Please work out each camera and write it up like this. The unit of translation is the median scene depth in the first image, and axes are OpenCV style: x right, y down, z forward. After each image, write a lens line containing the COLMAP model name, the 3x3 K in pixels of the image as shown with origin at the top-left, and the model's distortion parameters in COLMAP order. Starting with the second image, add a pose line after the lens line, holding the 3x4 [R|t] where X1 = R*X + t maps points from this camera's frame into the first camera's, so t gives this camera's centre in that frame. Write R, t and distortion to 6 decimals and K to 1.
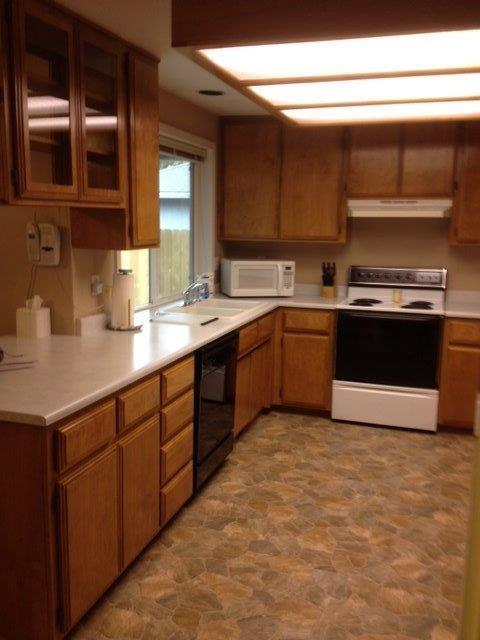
lens RADIAL K [[603.1, 0, 243.6], [0, 603.1, 321.7], [0, 0, 1]] dist [0.217874, -0.489882]
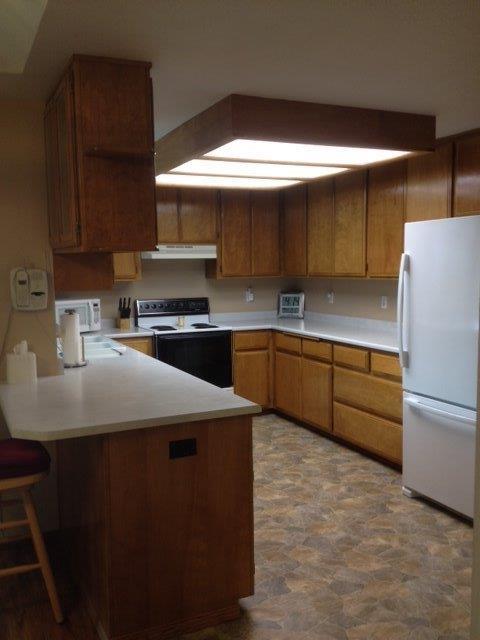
lens RADIAL K [[603.1, 0, 243.6], [0, 603.1, 321.7], [0, 0, 1]] dist [0.217874, -0.489882]
pose [[0.728493, -0.091480, 0.678917, -0.604302], [0.137730, 0.990366, -0.014341, -0.007133], [-0.671065, 0.103954, 0.734075, 0.010286]]
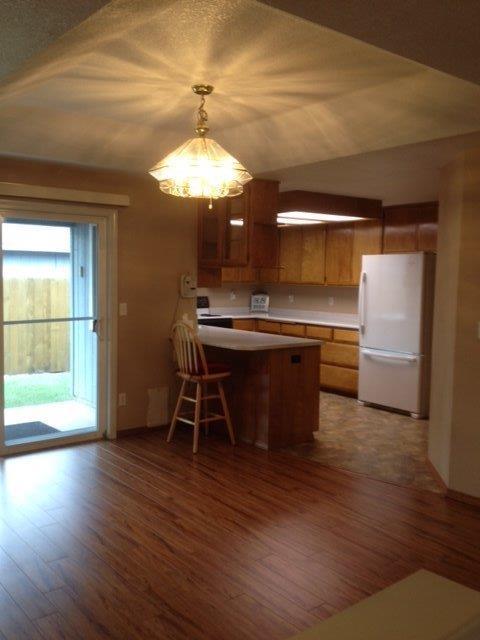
lens RADIAL K [[603.1, 0, 243.6], [0, 603.1, 321.7], [0, 0, 1]] dist [0.217874, -0.489882]
pose [[0.551366, -0.074755, 0.830907, -1.428991], [0.131474, 0.991318, 0.001944, 0.002335], [-0.823838, 0.108170, 0.556408, -0.145465]]
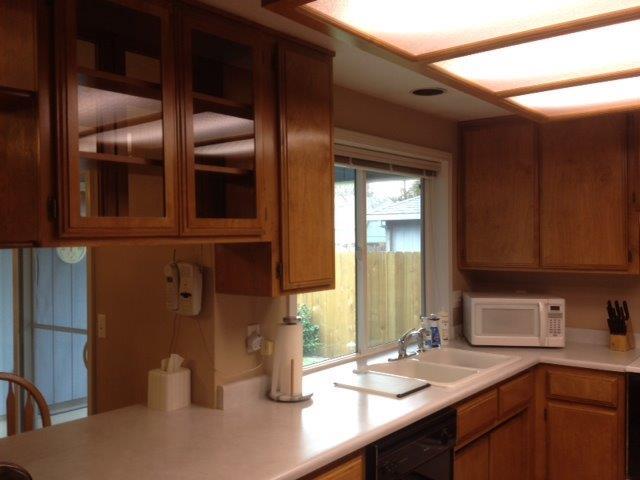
lens RADIAL K [[603.1, 0, 331.4], [0, 603.1, 241.6], [0, 0, 1]] dist [0.217874, -0.489882]
pose [[0.937306, -0.024116, -0.347672, 0.100883], [-0.031837, 0.987506, -0.154330, -0.055517], [0.347050, 0.155724, 0.924828, 0.258346]]
